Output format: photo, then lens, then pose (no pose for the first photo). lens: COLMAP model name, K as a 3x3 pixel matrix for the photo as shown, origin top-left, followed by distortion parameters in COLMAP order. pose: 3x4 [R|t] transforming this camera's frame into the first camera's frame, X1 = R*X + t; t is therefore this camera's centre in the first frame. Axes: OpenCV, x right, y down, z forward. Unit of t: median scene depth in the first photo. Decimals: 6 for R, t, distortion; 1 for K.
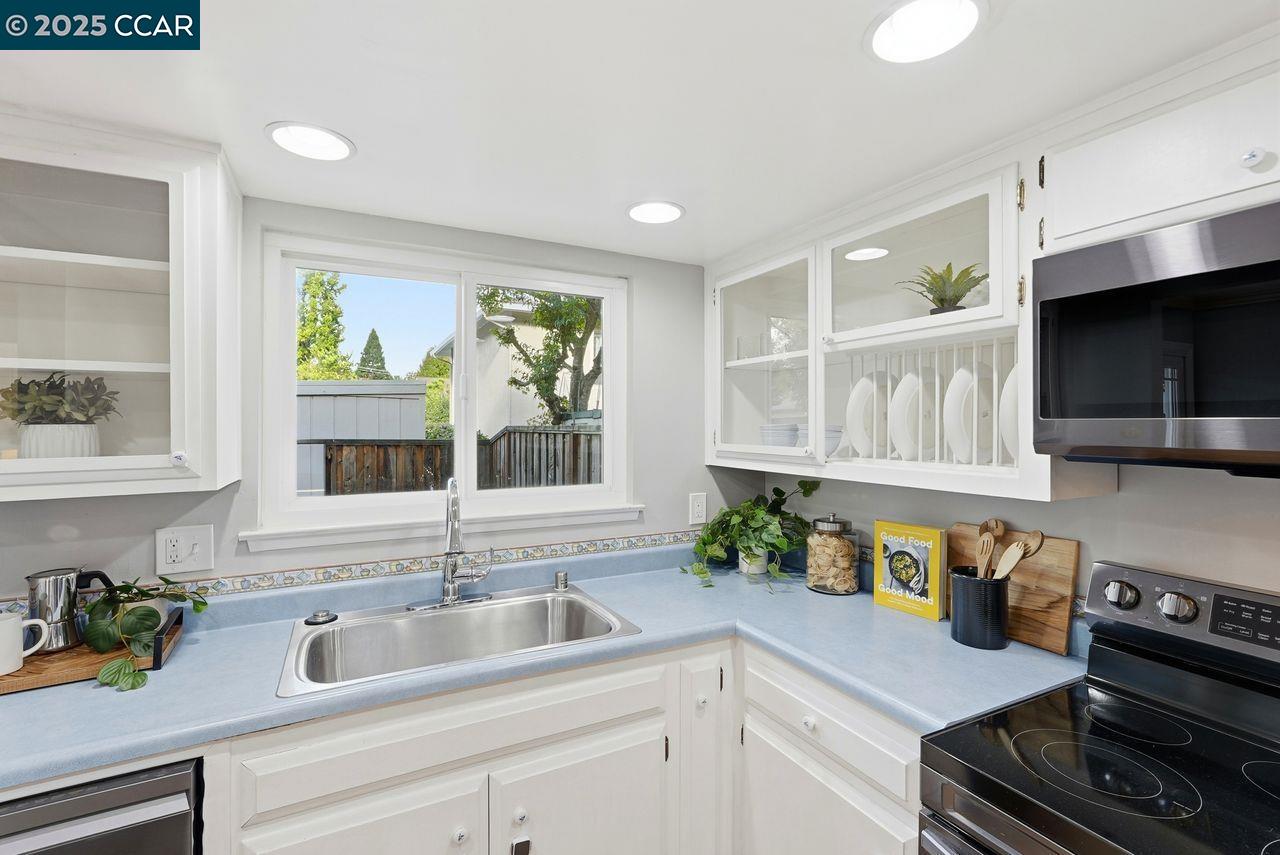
lens RADIAL K [[568.1, 0, 640.0], [0, 568.1, 427.5], [0, 0, 1]] dist [-0.000671, 0.000884]
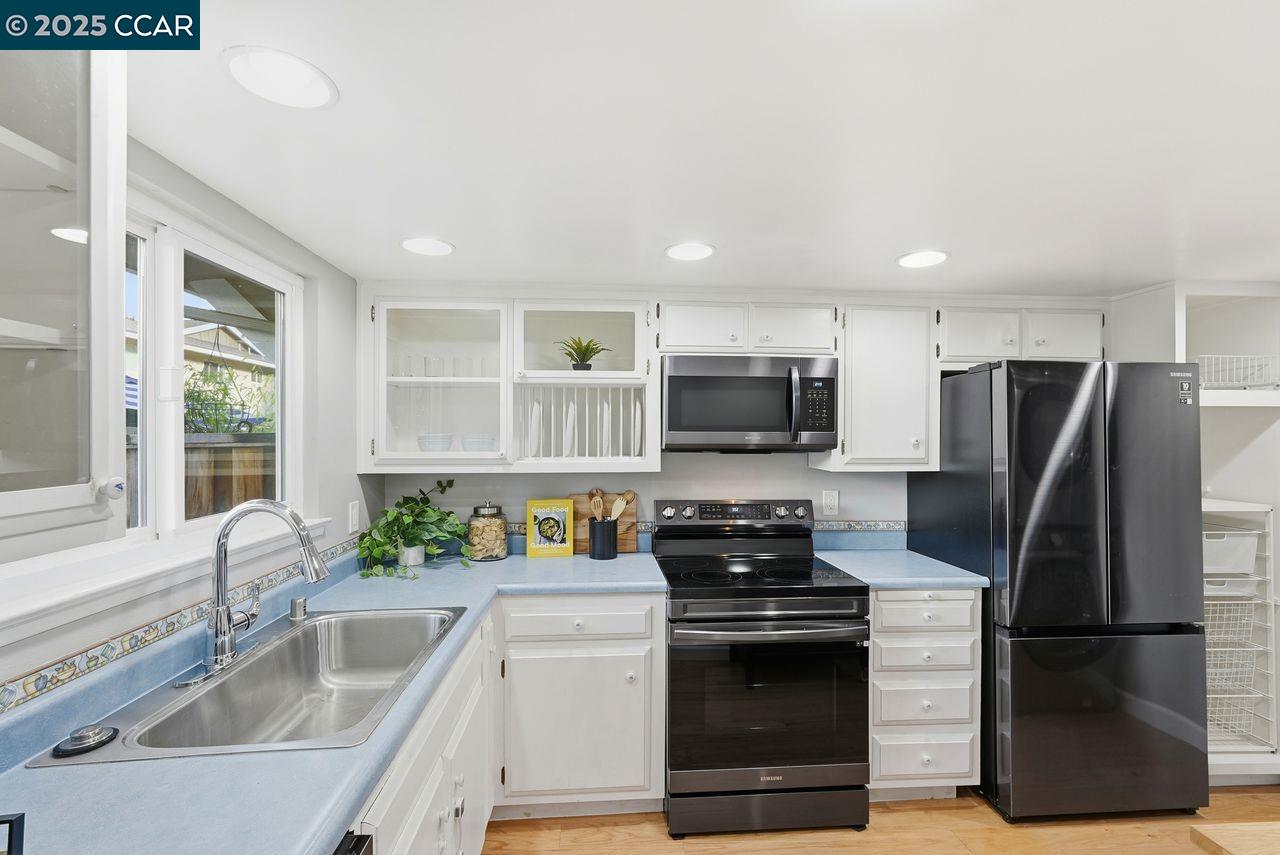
lens RADIAL K [[579.7, 0, 639.0], [0, 579.7, 436.0], [0, 0, 1]] dist [-0.010062, 0.000382]
pose [[0.397363, -0.006412, 0.917639, -0.877669], [0.003817, 0.999978, 0.005335, -0.008007], [-0.917654, 0.001383, 0.397379, 0.160607]]
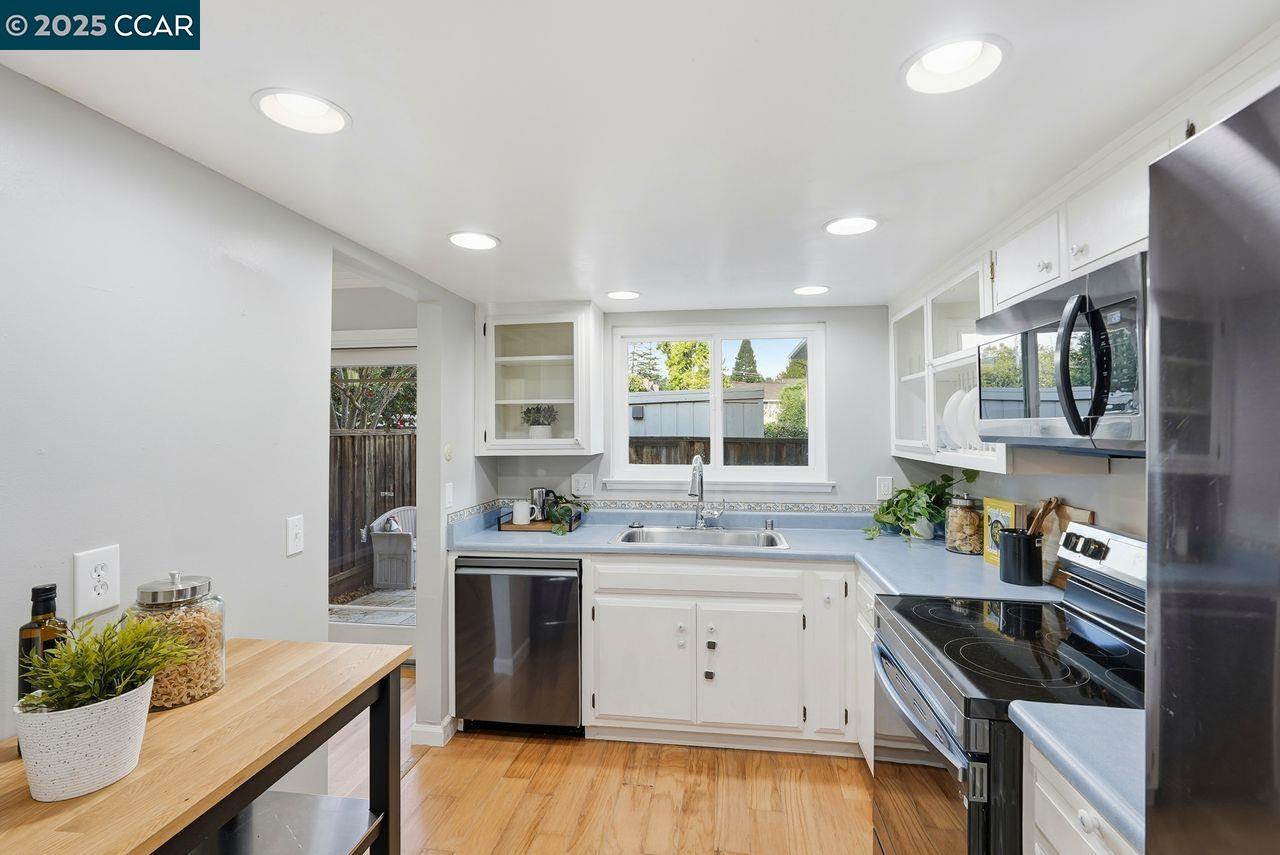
lens RADIAL K [[593.8, 0, 640.0], [0, 593.8, 427.5], [0, 0, 1]] dist [-0.002129, -0.000047]
pose [[0.815057, -0.001129, -0.579380, 0.592875], [0.000376, 0.999999, -0.001420, 0.004502], [0.579381, 0.000940, 0.815056, -0.611212]]
